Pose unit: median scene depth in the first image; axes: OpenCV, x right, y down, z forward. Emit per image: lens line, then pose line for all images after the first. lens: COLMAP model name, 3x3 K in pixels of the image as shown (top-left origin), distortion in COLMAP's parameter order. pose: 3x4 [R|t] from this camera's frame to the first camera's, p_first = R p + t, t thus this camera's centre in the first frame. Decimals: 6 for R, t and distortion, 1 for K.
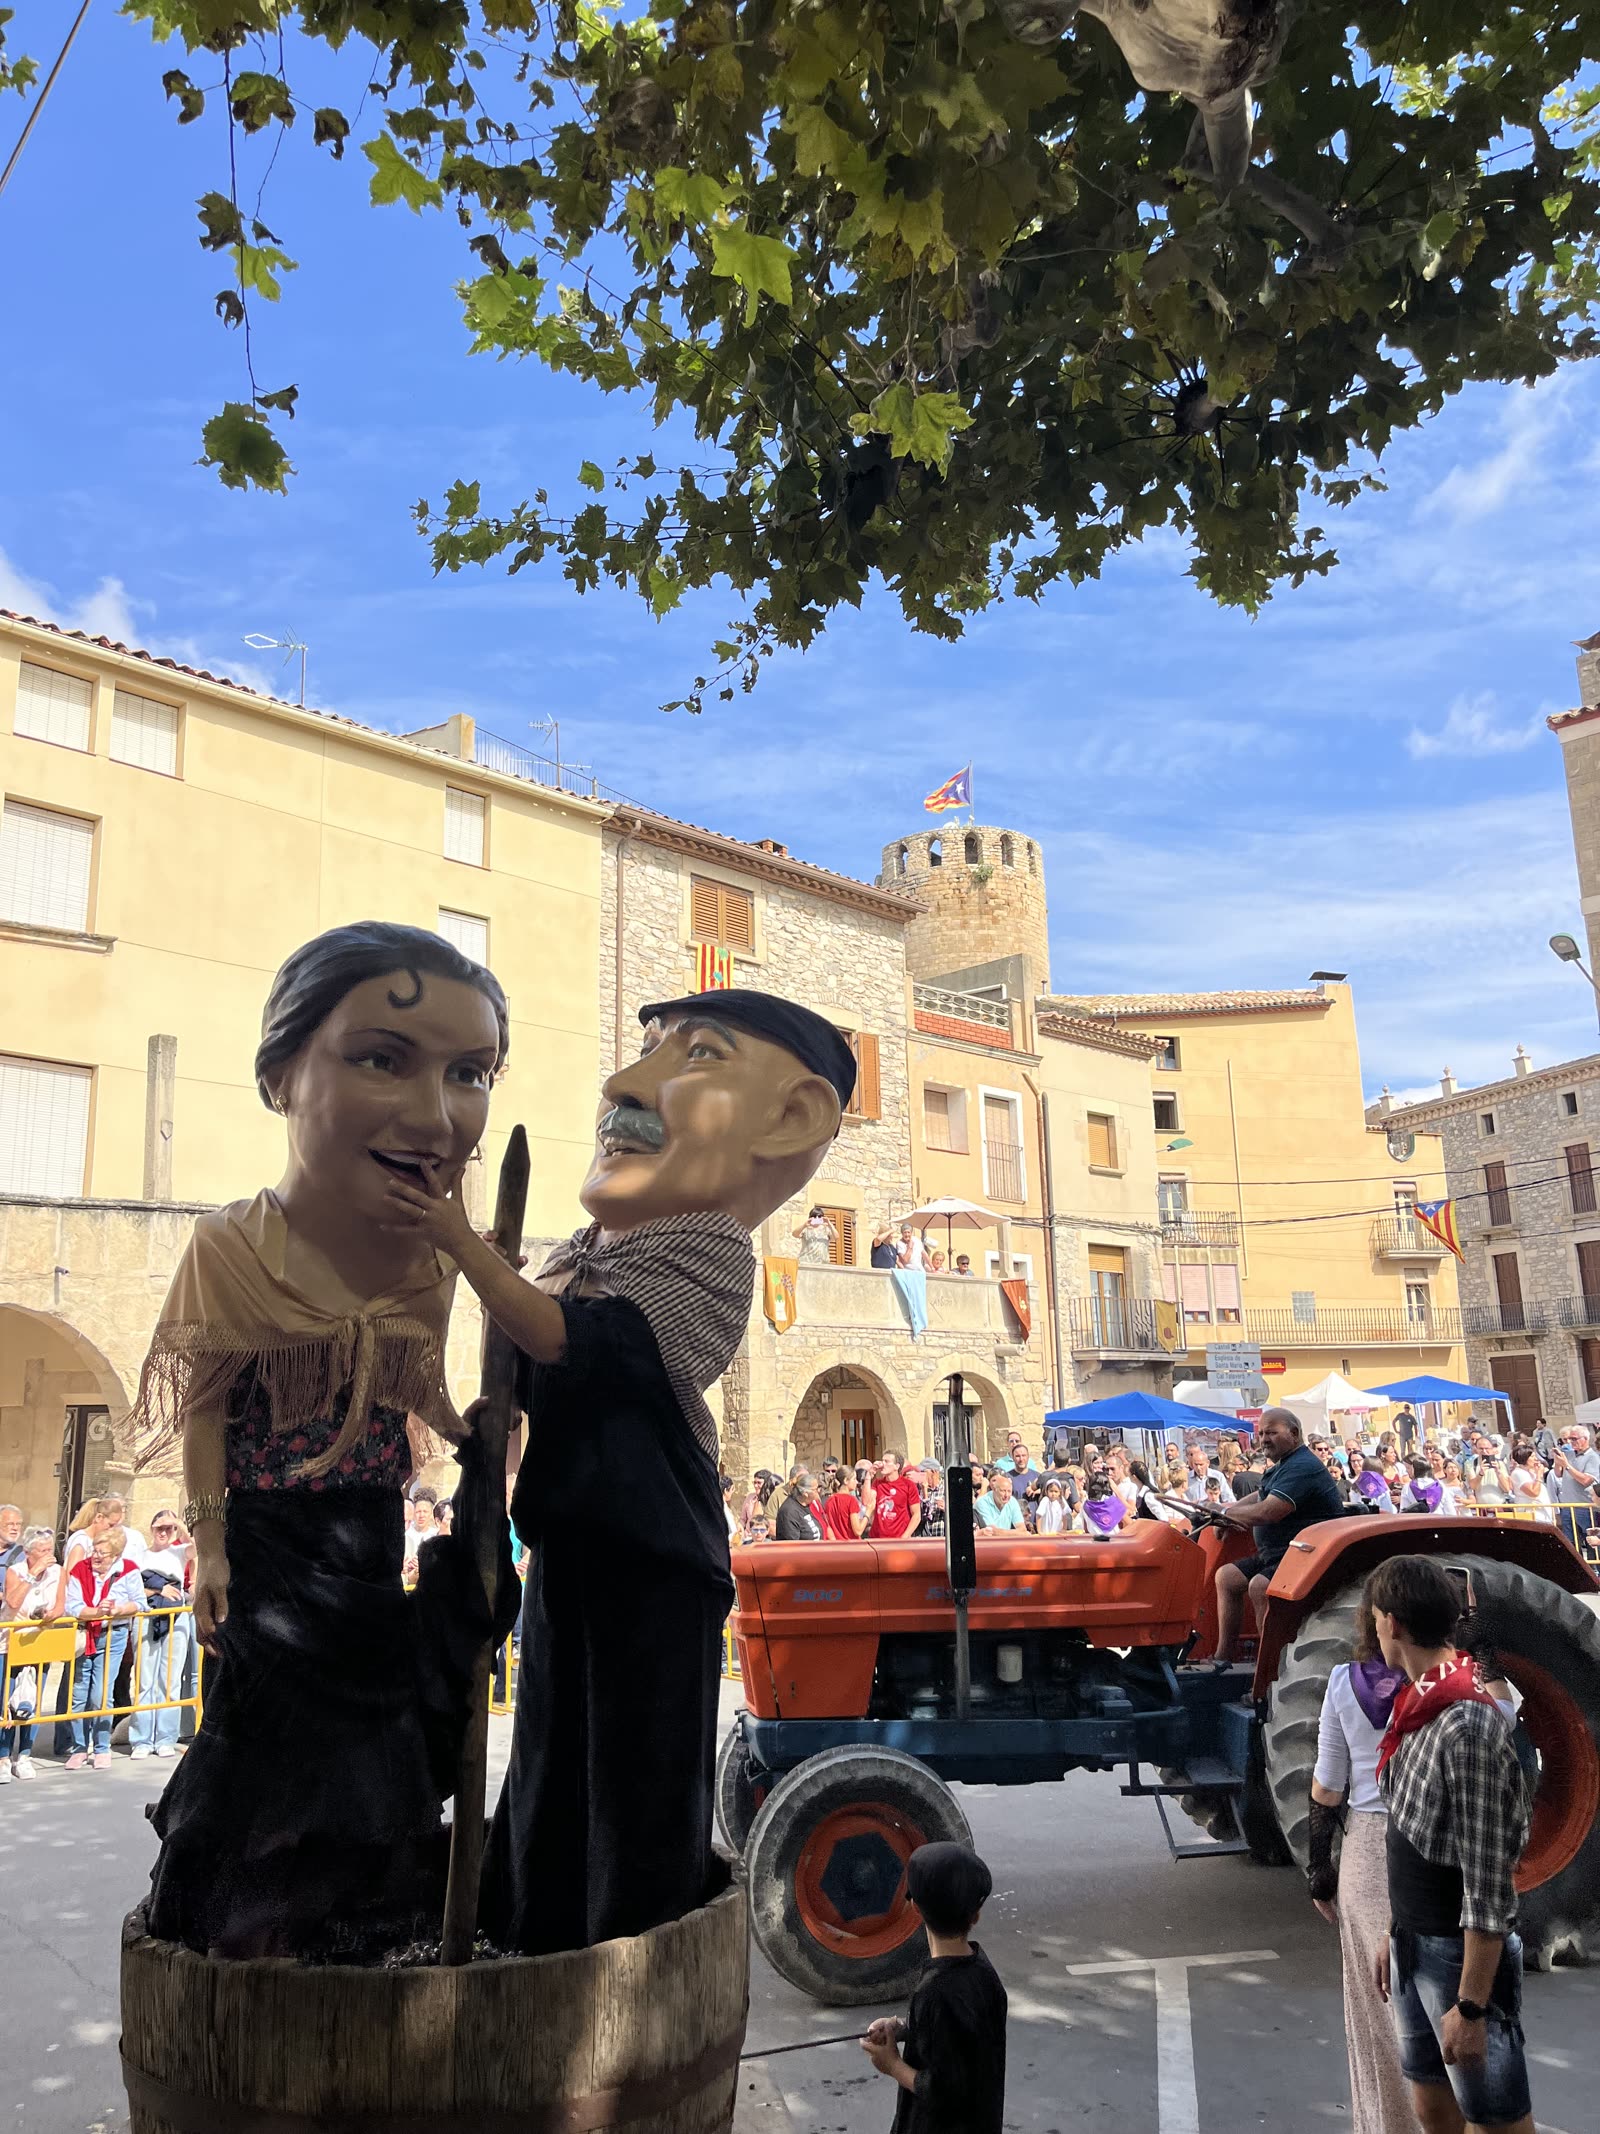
lens RADIAL K [[1721.9, 0, 800.4], [0, 1721.9, 1034.6], [0, 0, 1]] dist [0.075432, -0.001384]
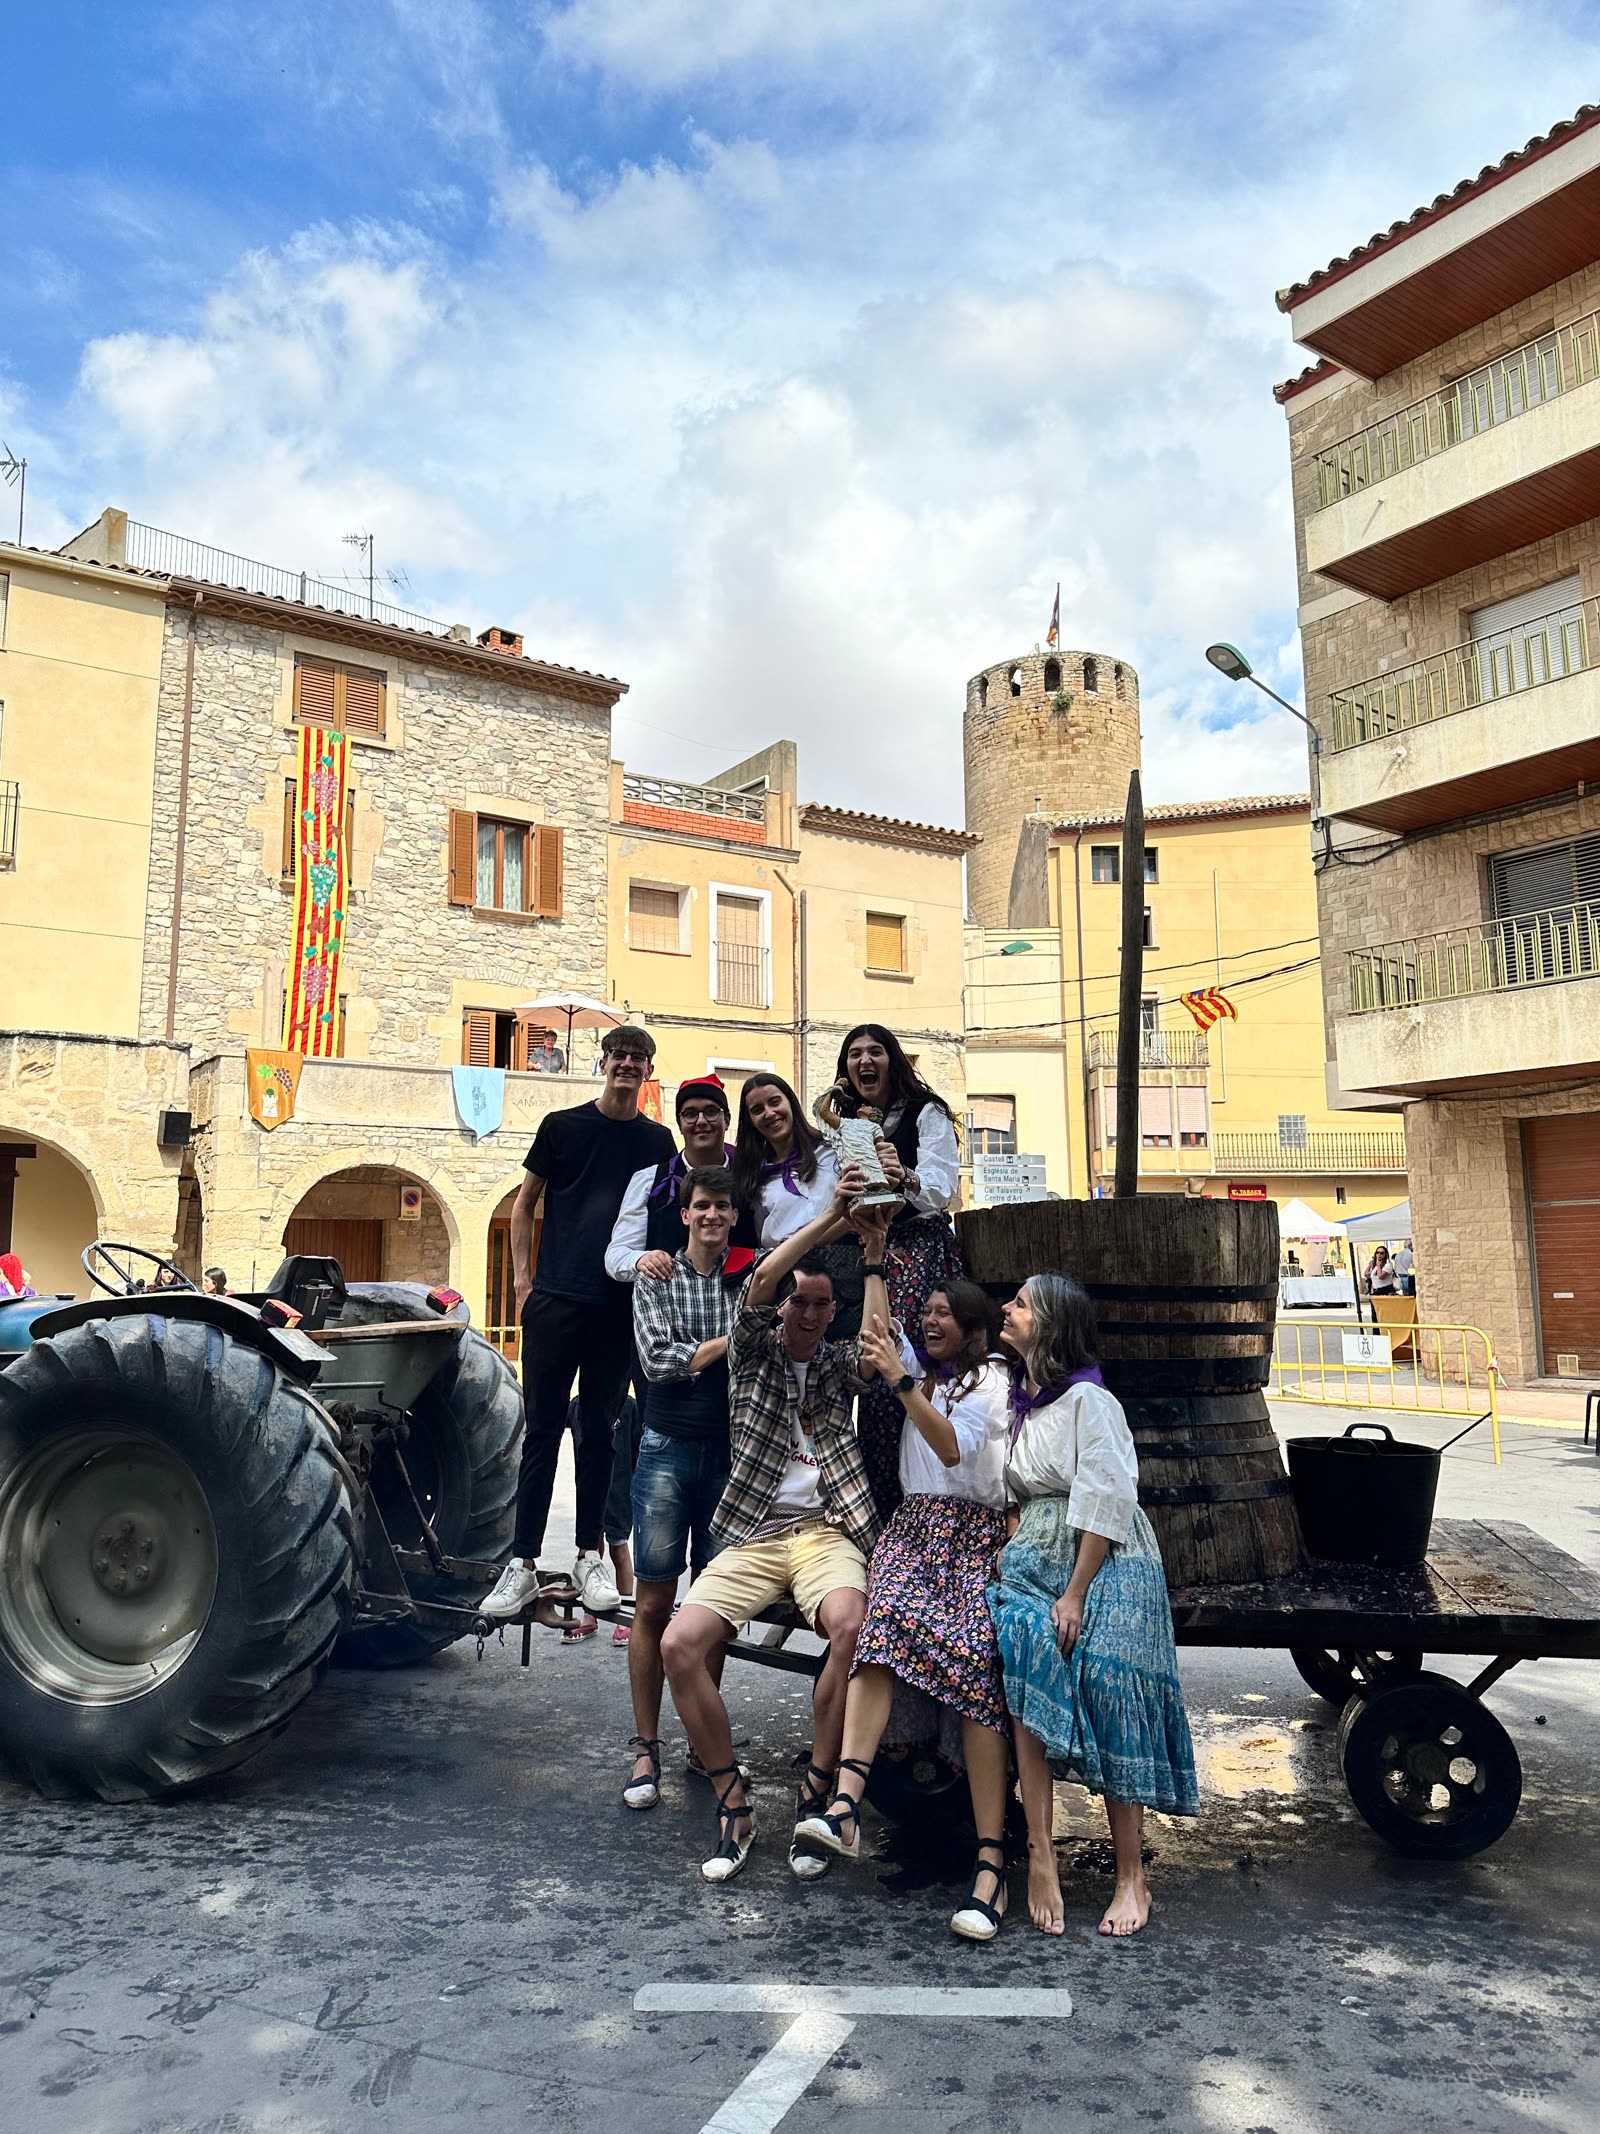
lens RADIAL K [[1558.5, 0, 800.0], [0, 1558.5, 1067.0], [0, 0, 1]] dist [0.170508, -0.336364]
pose [[0.972600, -0.013618, -0.232087, 0.361884], [0.035693, 0.995194, 0.091184, 0.055855], [0.229730, -0.096969, 0.968412, 0.189948]]
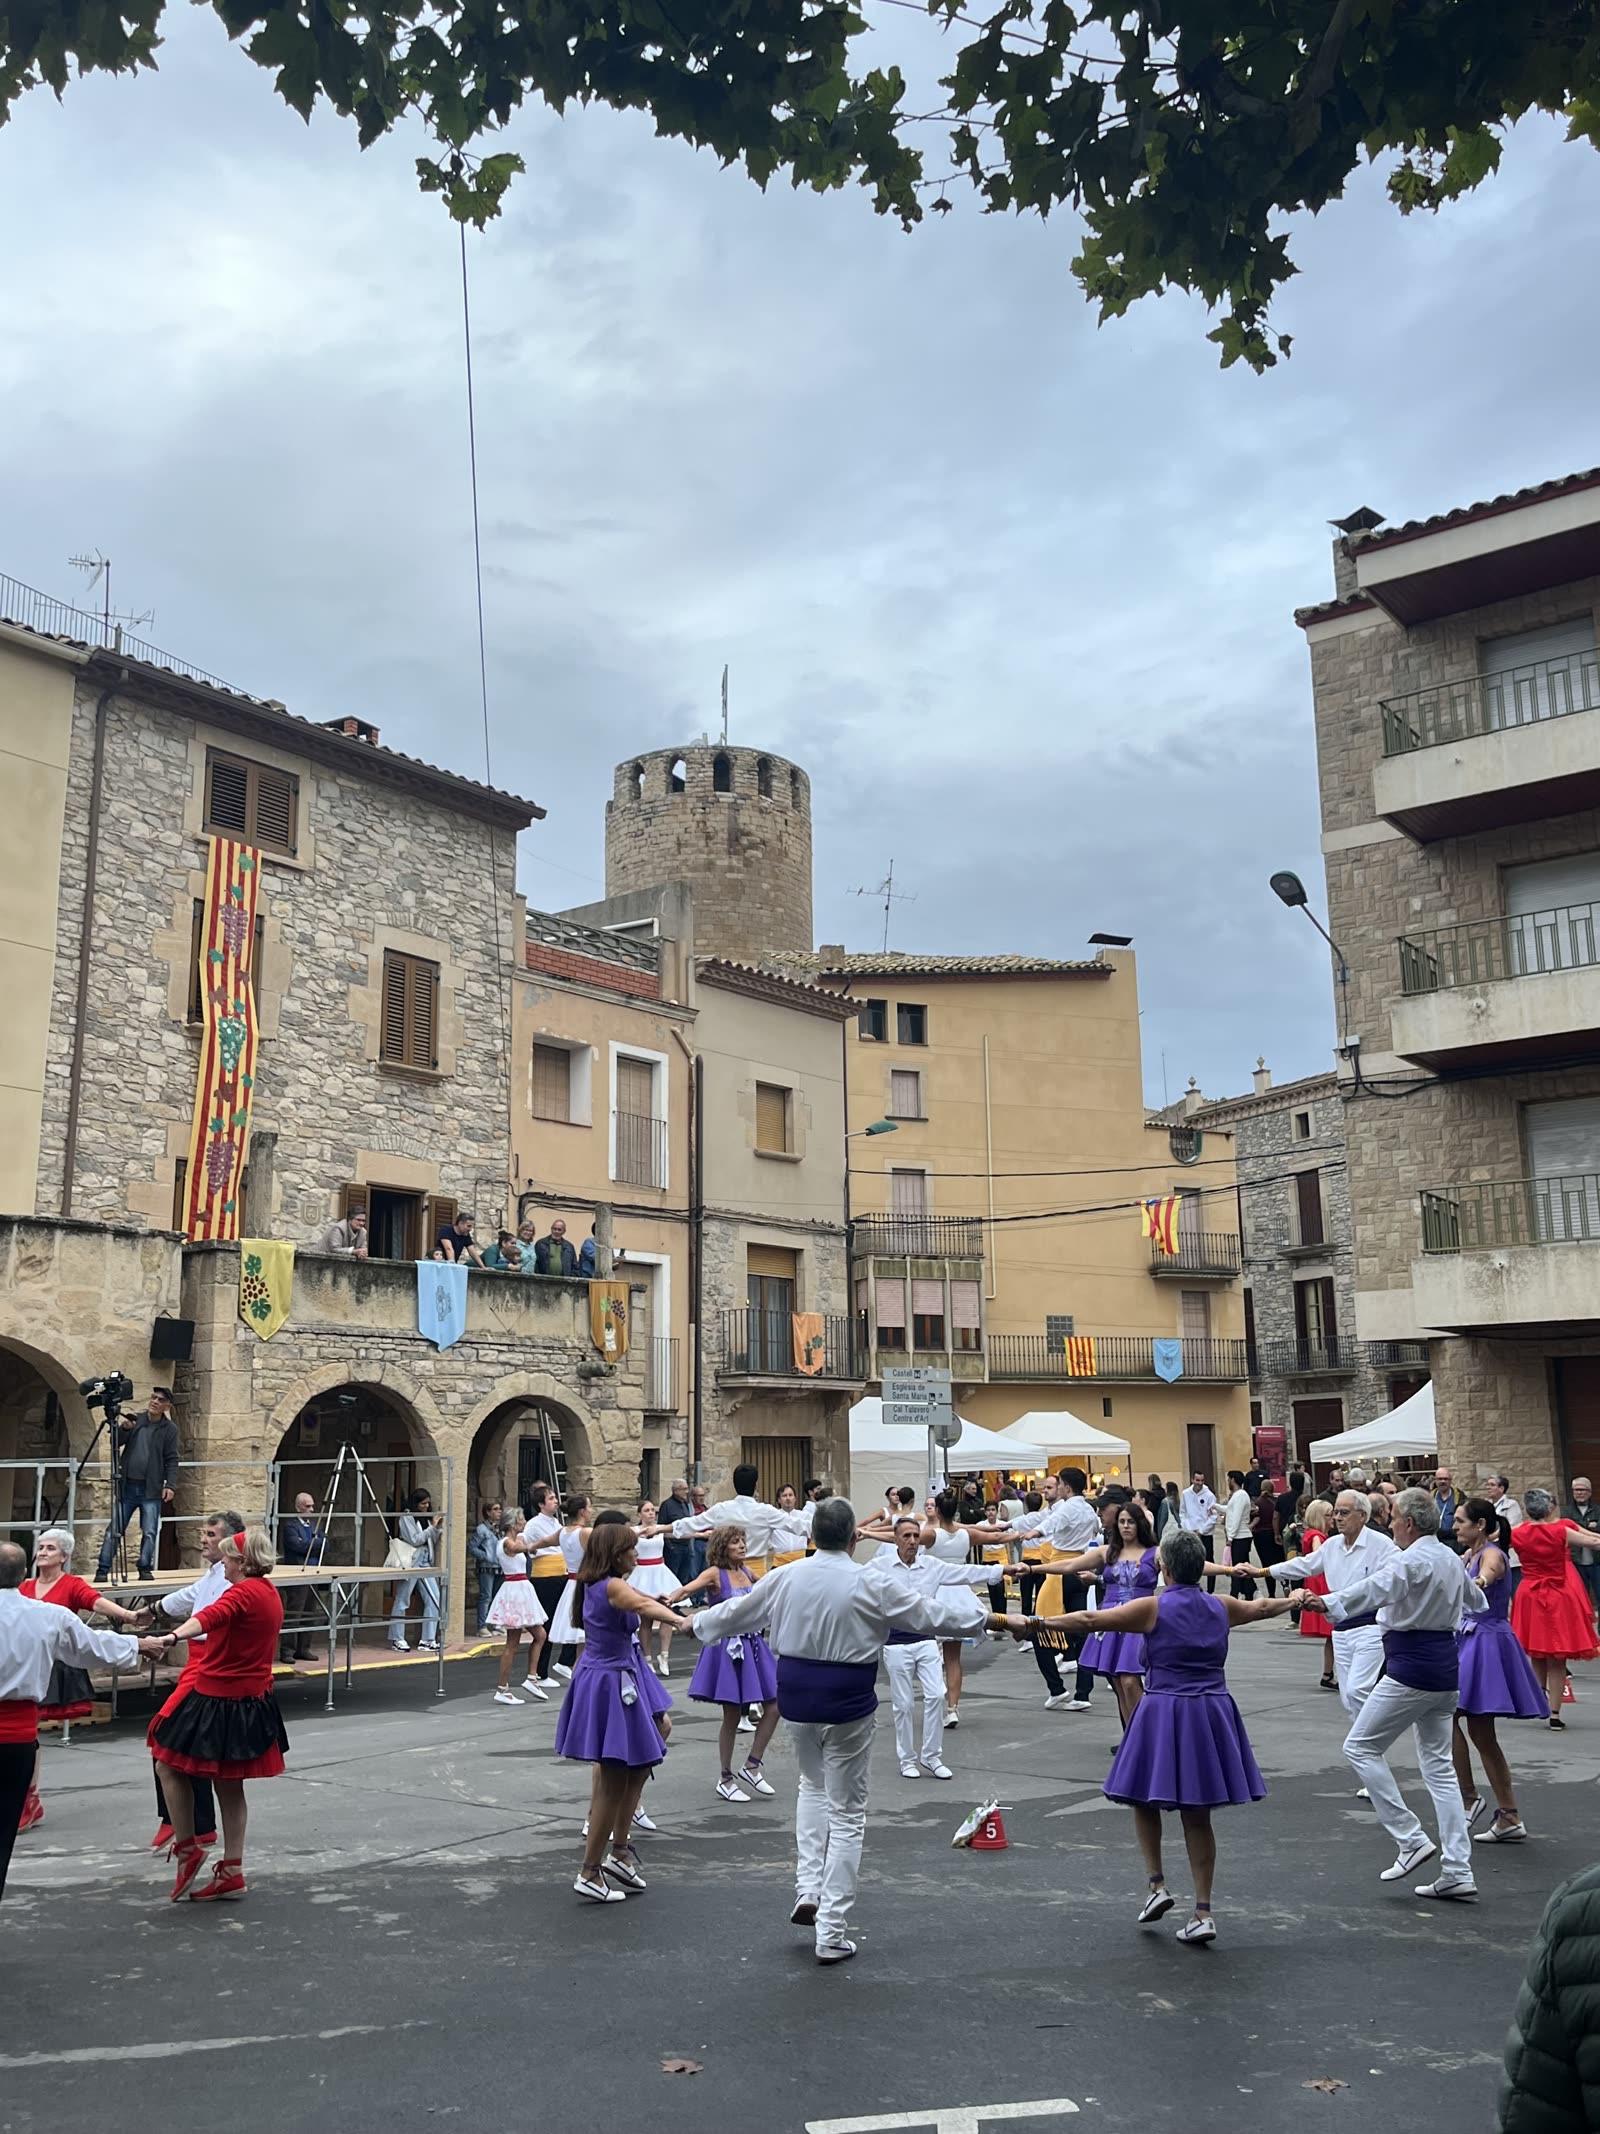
lens RADIAL K [[2035.8, 0, 796.8], [0, 2035.8, 1097.1], [0, 0, 1]] dist [0.014885, -0.003264]
pose [[0.995028, 0.032355, 0.094195, 0.106337], [-0.036090, 0.998617, 0.038222, 0.016667], [-0.092828, -0.041432, 0.994820, 0.061167]]
